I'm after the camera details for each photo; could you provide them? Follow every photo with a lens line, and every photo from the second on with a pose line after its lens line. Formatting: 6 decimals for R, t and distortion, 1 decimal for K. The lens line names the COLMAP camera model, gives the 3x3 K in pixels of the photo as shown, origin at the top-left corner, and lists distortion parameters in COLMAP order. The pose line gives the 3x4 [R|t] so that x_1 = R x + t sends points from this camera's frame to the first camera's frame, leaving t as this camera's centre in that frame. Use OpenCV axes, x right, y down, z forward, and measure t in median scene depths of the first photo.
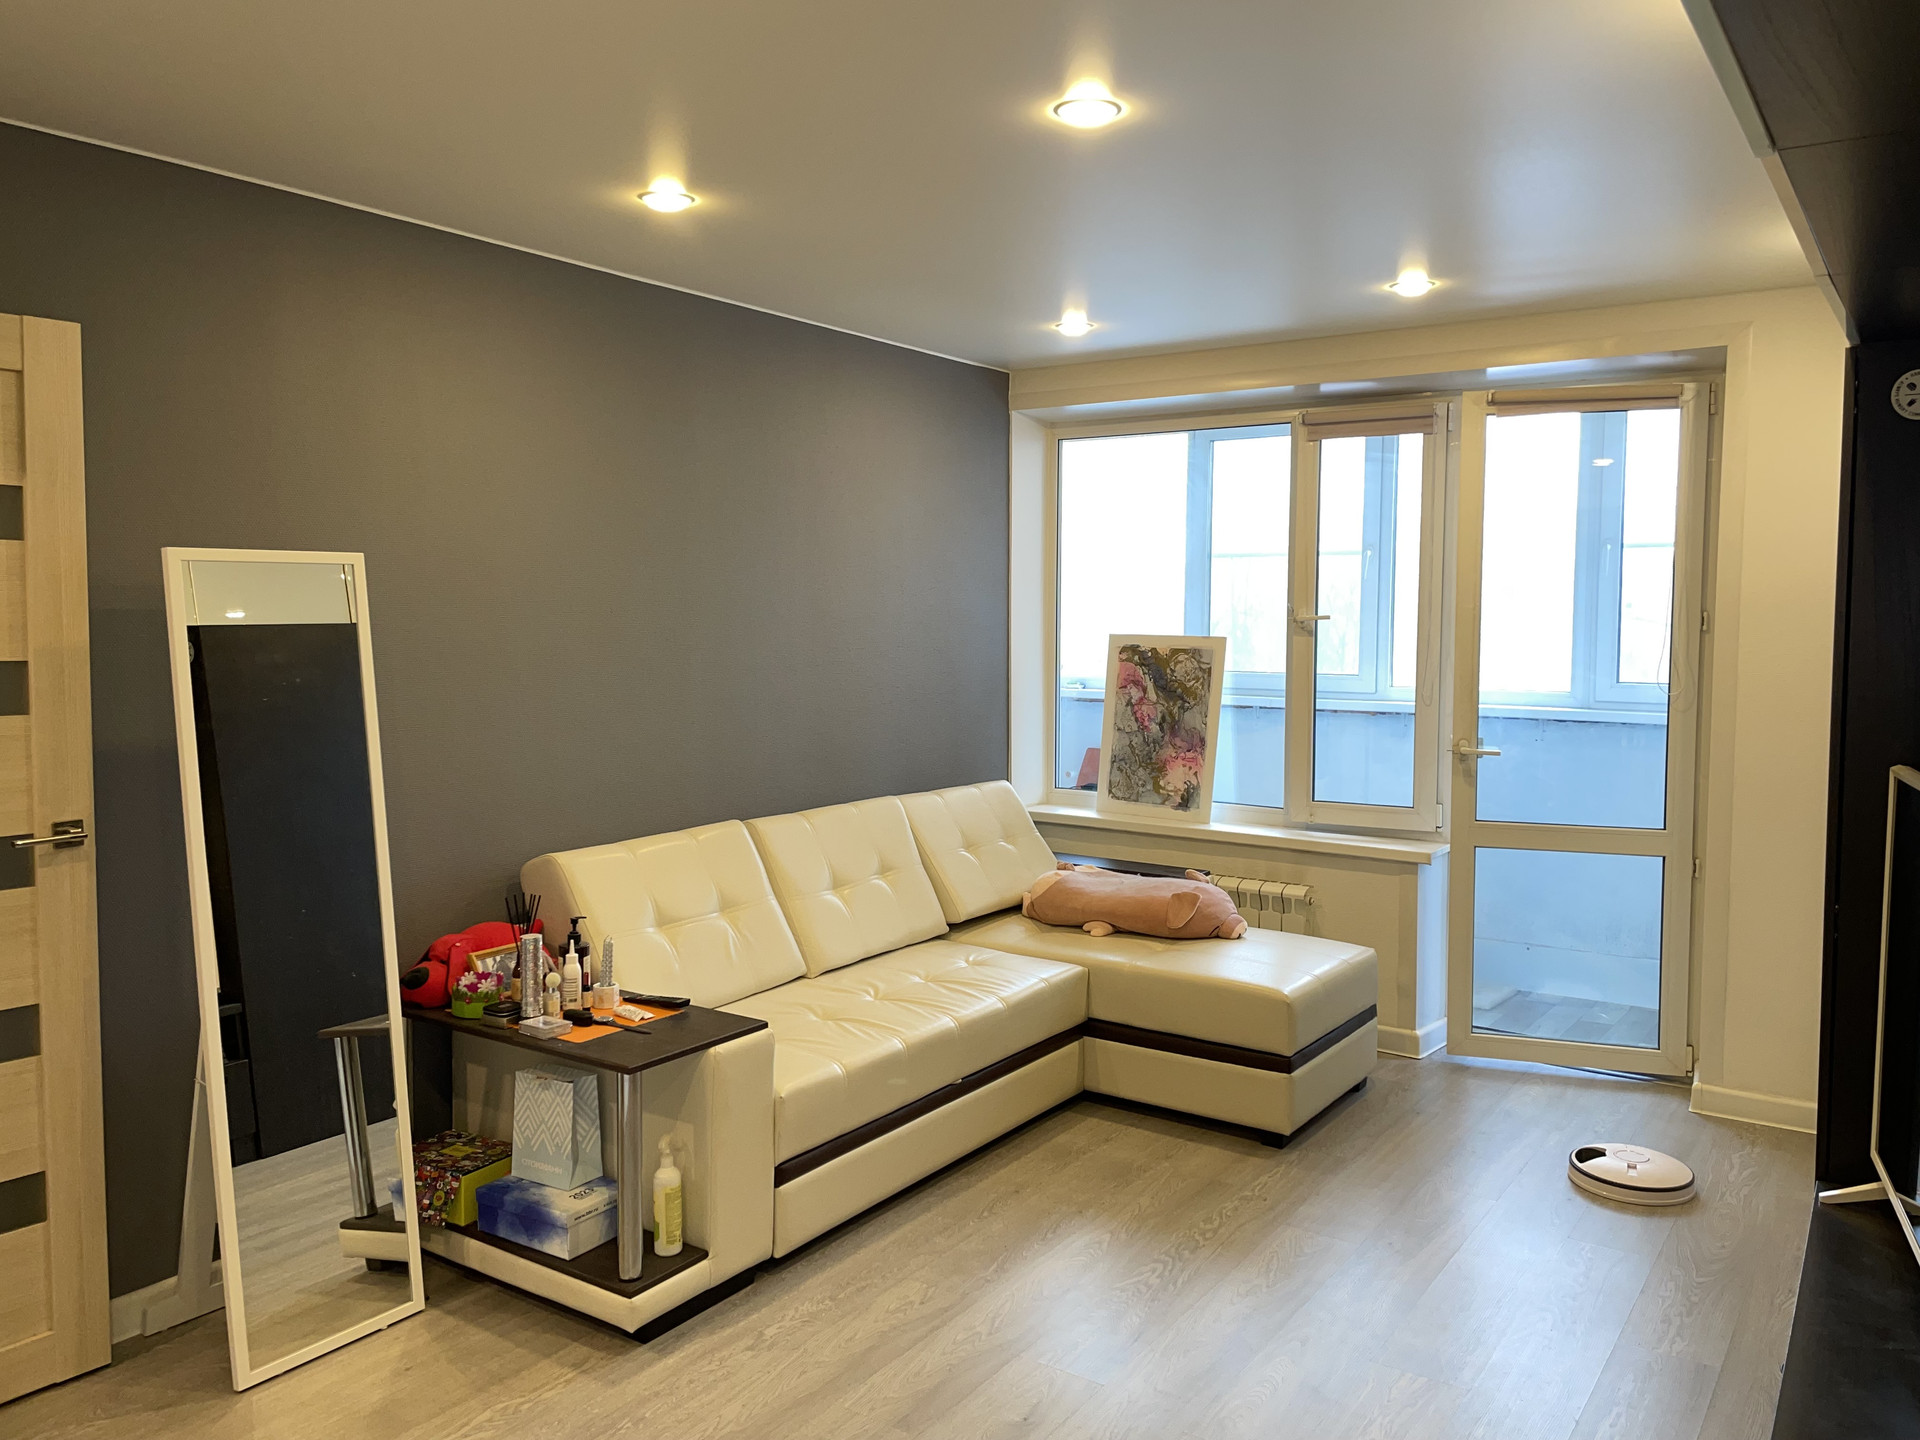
lens RADIAL K [[1467.3, 0, 972.0], [0, 1467.3, 712.1], [0, 0, 1]] dist [0.102052, -0.141756]
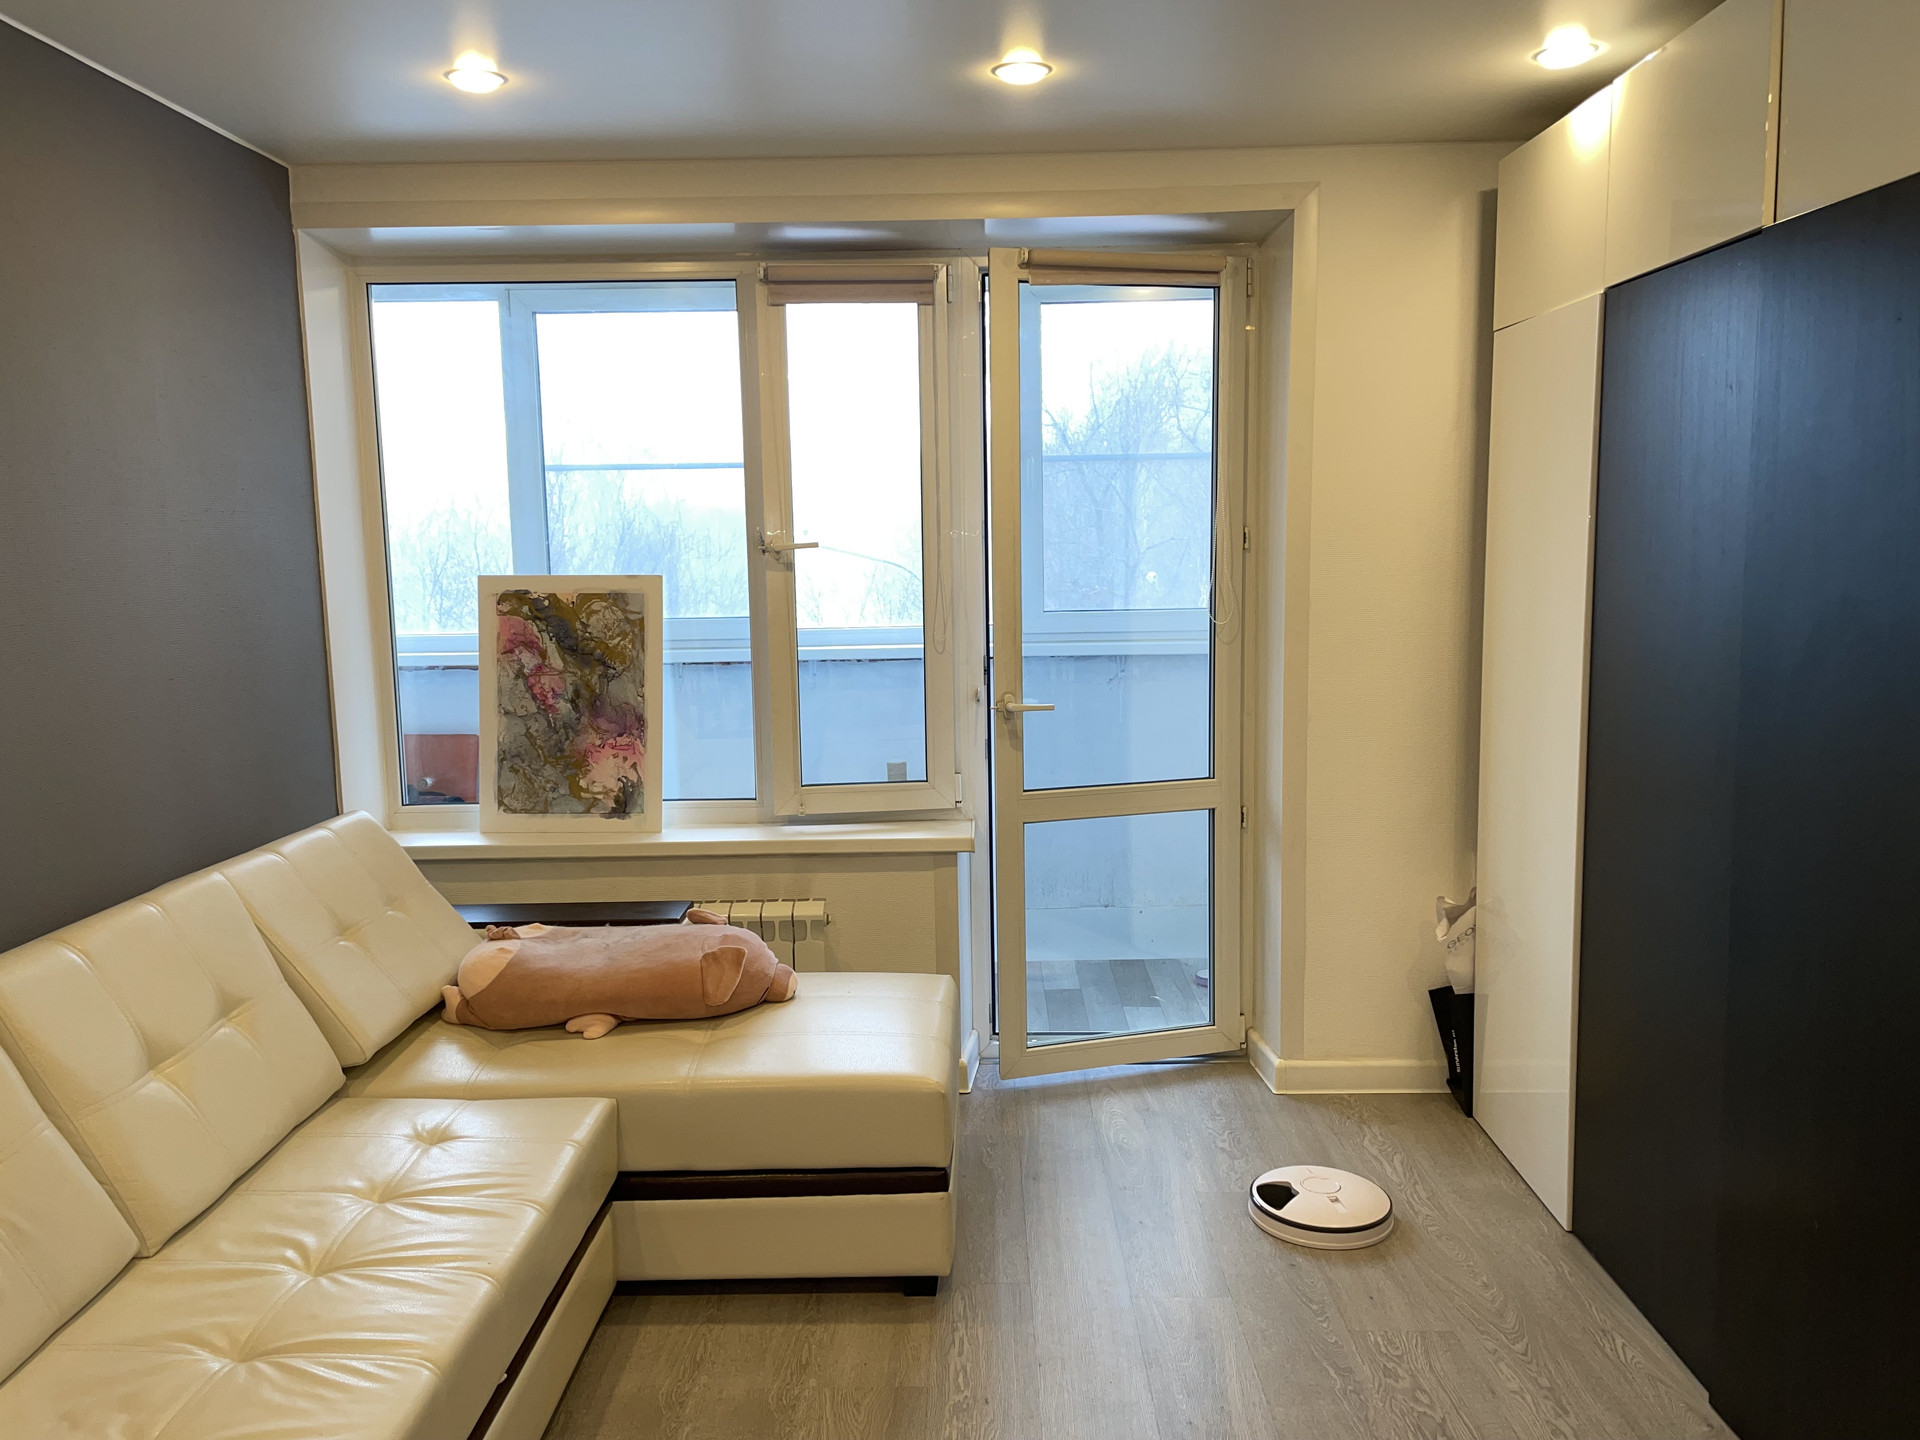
lens RADIAL K [[1467.3, 0, 972.0], [0, 1467.3, 712.1], [0, 0, 1]] dist [0.102052, -0.141756]
pose [[0.829026, -0.088202, 0.552210, -0.108434], [0.063067, 0.995930, 0.064392, -0.020608], [-0.555642, -0.018556, 0.831214, 0.305860]]
